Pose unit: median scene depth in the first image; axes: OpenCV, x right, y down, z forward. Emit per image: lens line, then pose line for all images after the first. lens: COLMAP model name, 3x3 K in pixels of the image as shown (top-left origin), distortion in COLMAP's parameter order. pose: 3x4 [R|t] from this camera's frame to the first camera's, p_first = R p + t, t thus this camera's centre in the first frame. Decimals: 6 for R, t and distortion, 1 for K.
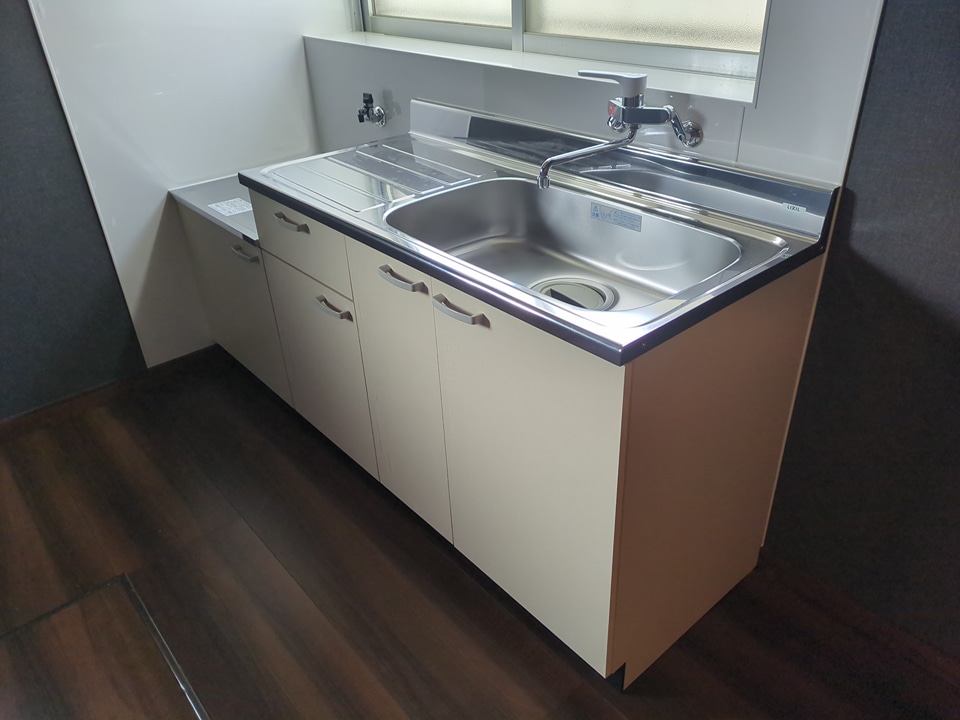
lens RADIAL K [[717.4, 0, 478.0], [0, 717.4, 354.0], [0, 0, 1]] dist [0.062990, -0.060733]
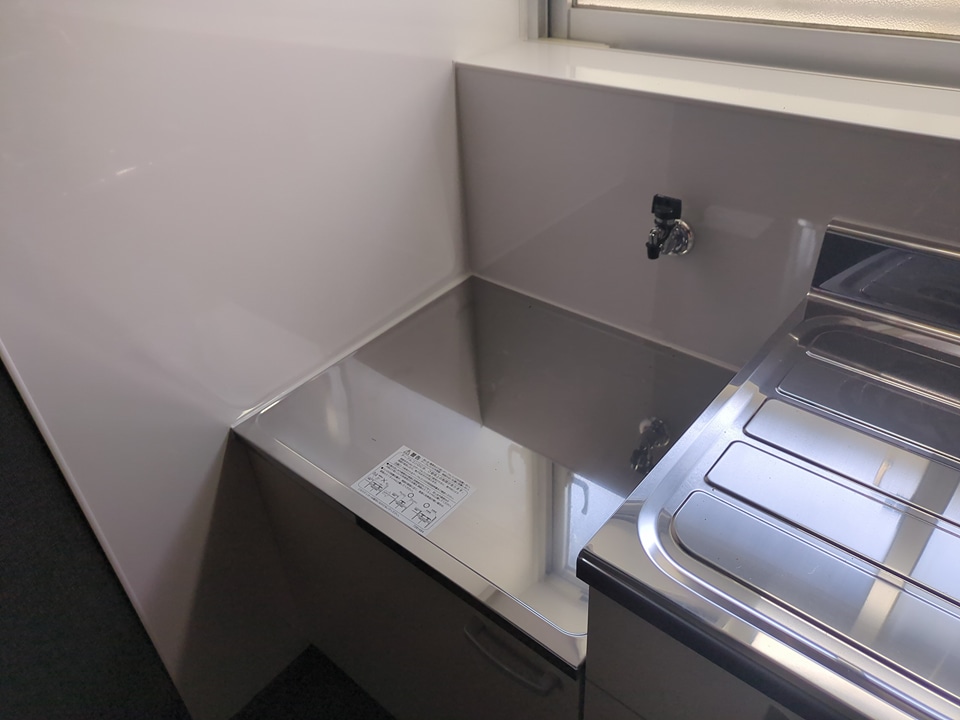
lens RADIAL K [[717.4, 0, 478.0], [0, 717.4, 354.0], [0, 0, 1]] dist [0.062990, -0.060733]
pose [[0.986982, -0.108707, 0.118527, -0.318382], [0.098393, 0.991101, 0.089657, -0.297463], [-0.127218, -0.076828, 0.988895, 0.521712]]
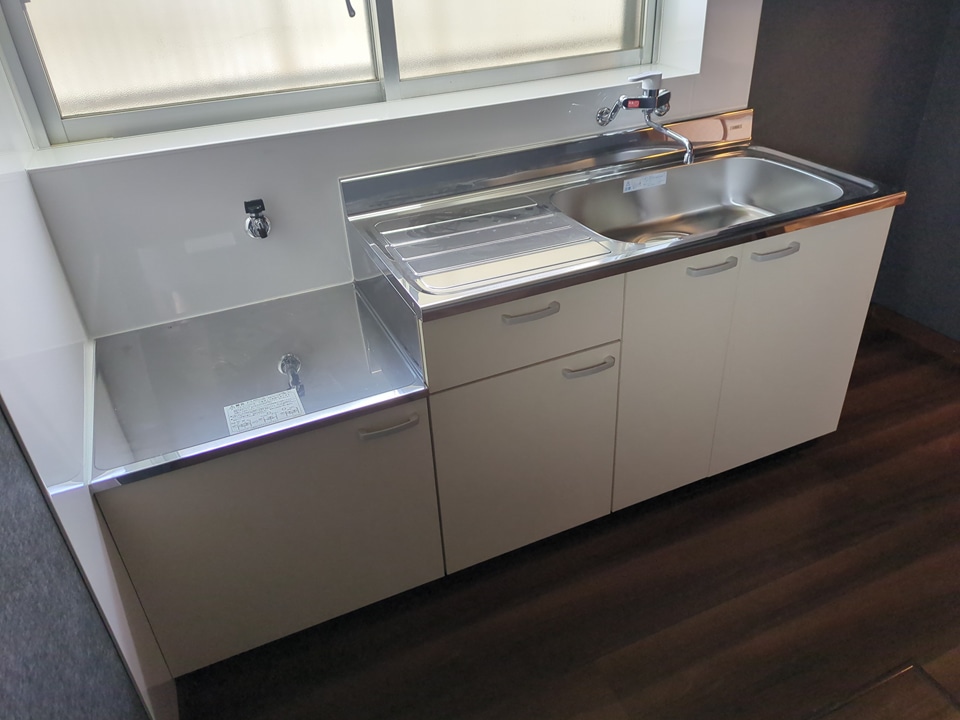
lens RADIAL K [[717.4, 0, 478.0], [0, 717.4, 354.0], [0, 0, 1]] dist [0.062990, -0.060733]
pose [[0.289378, -0.480305, 0.827990, -0.736137], [0.513749, 0.807788, 0.289034, -0.310041], [-0.807665, 0.341739, 0.480513, 0.478187]]
